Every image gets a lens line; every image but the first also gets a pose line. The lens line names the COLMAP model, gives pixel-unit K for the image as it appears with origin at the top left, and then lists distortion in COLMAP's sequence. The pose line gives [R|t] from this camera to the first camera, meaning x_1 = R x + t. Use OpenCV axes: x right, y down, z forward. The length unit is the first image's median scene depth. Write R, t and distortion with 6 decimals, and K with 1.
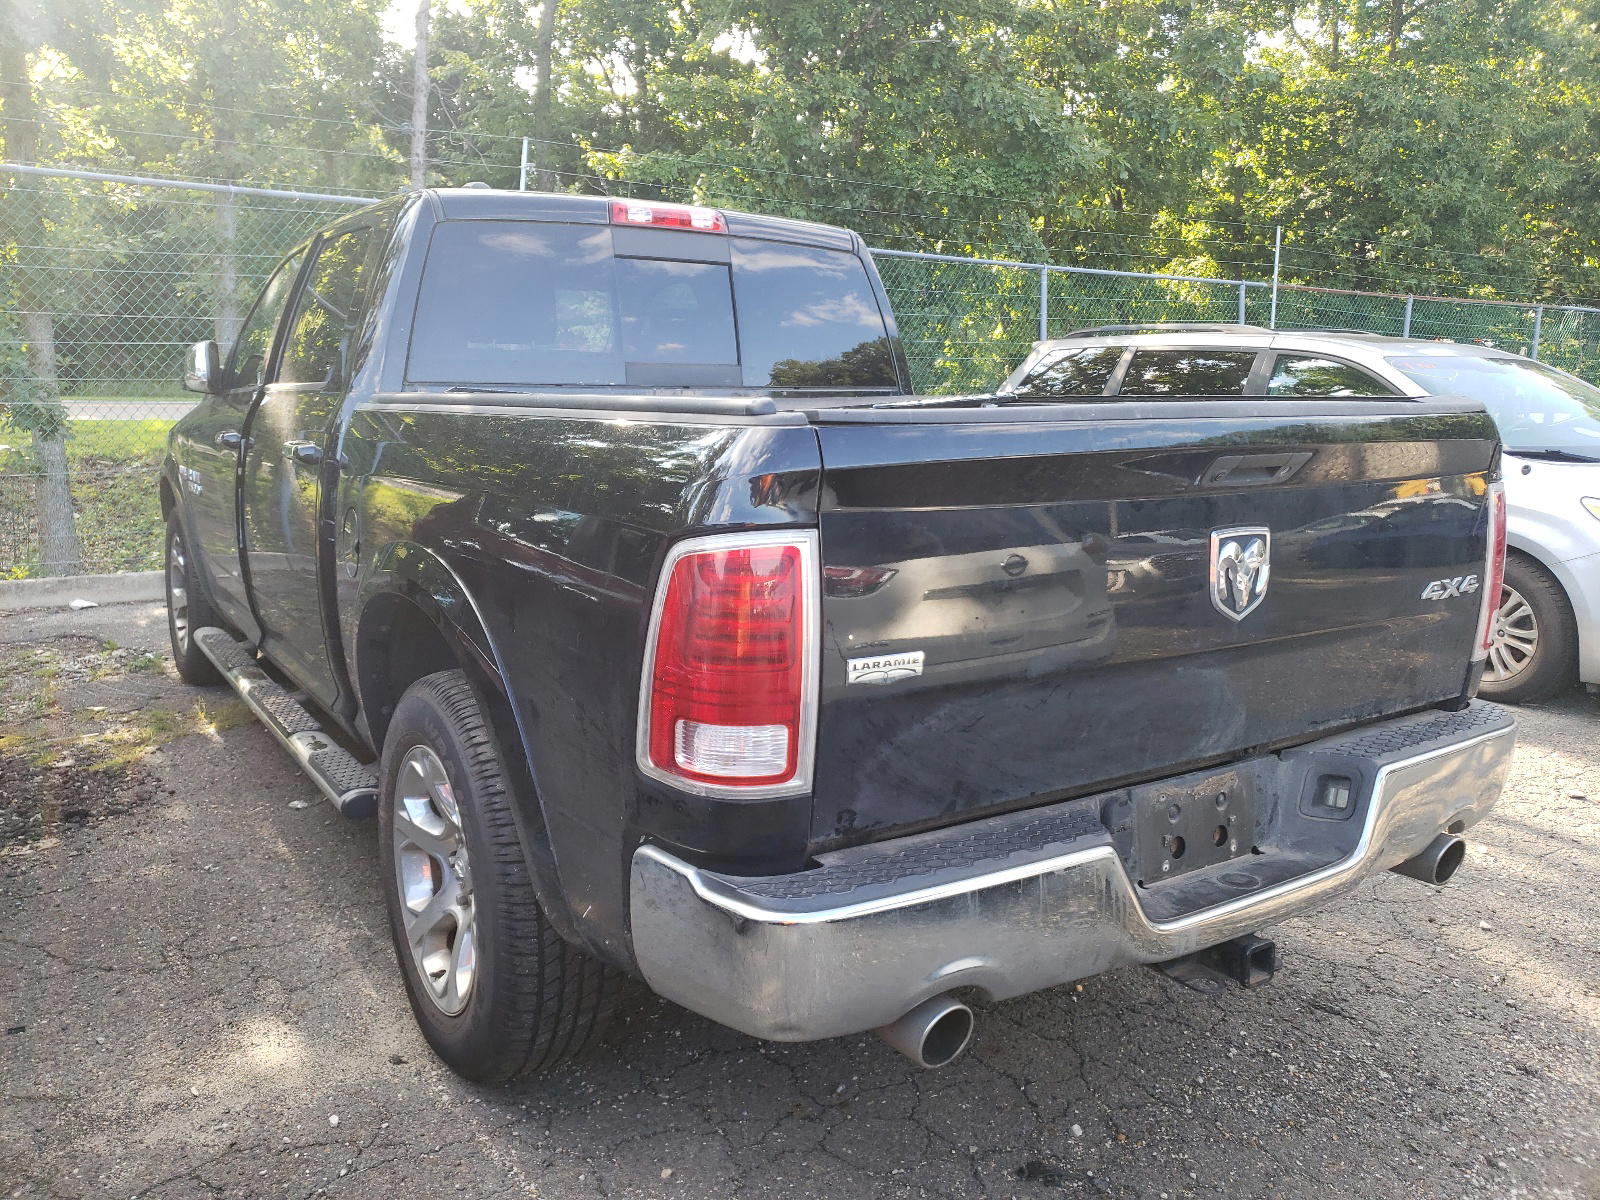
lens RADIAL K [[1424.1, 0, 341.7], [0, 1424.1, 569.9], [0, 0, 1]] dist [0.056570, -0.030204]
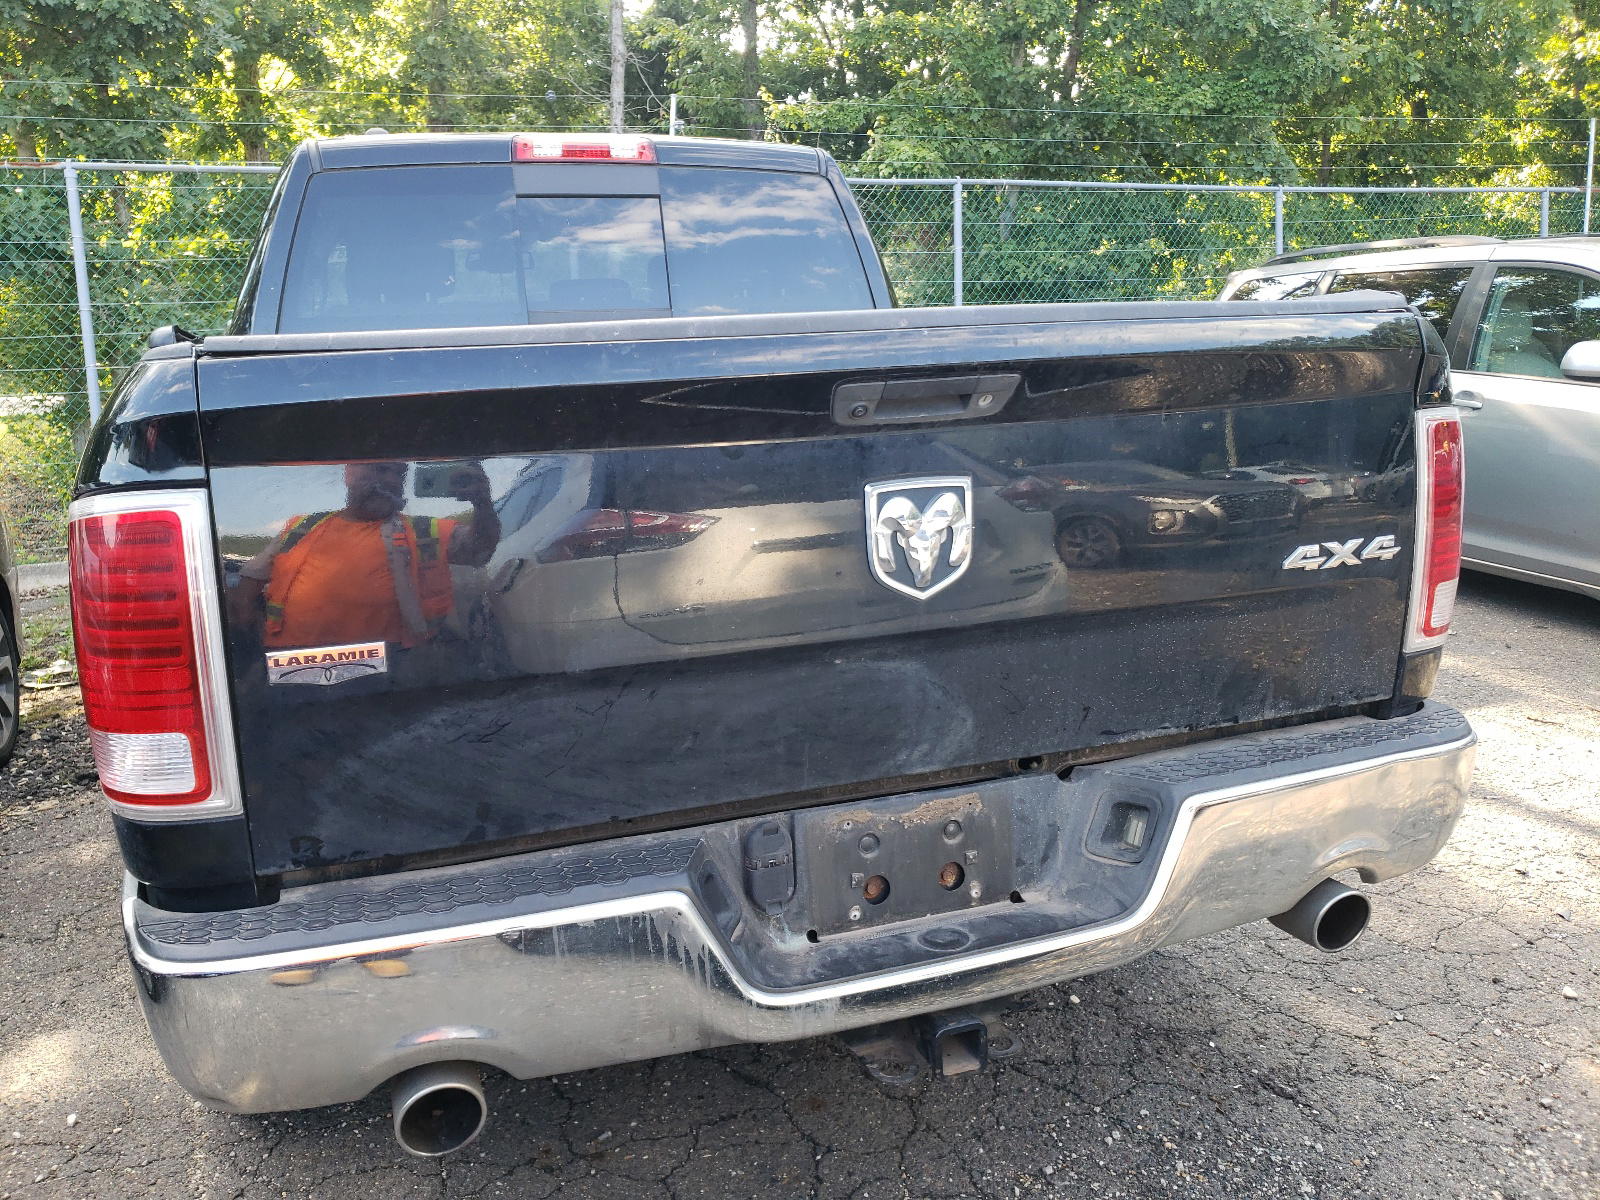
lens RADIAL K [[1197.8, 0, 800.2], [0, 1197.8, 561.2], [0, 0, 1]] dist [0.037545, -0.030577]
pose [[0.966928, -0.005086, -0.254997, 0.649648], [0.010987, 0.999704, 0.021724, 0.000047], [0.254811, -0.023807, 0.966698, 0.339792]]
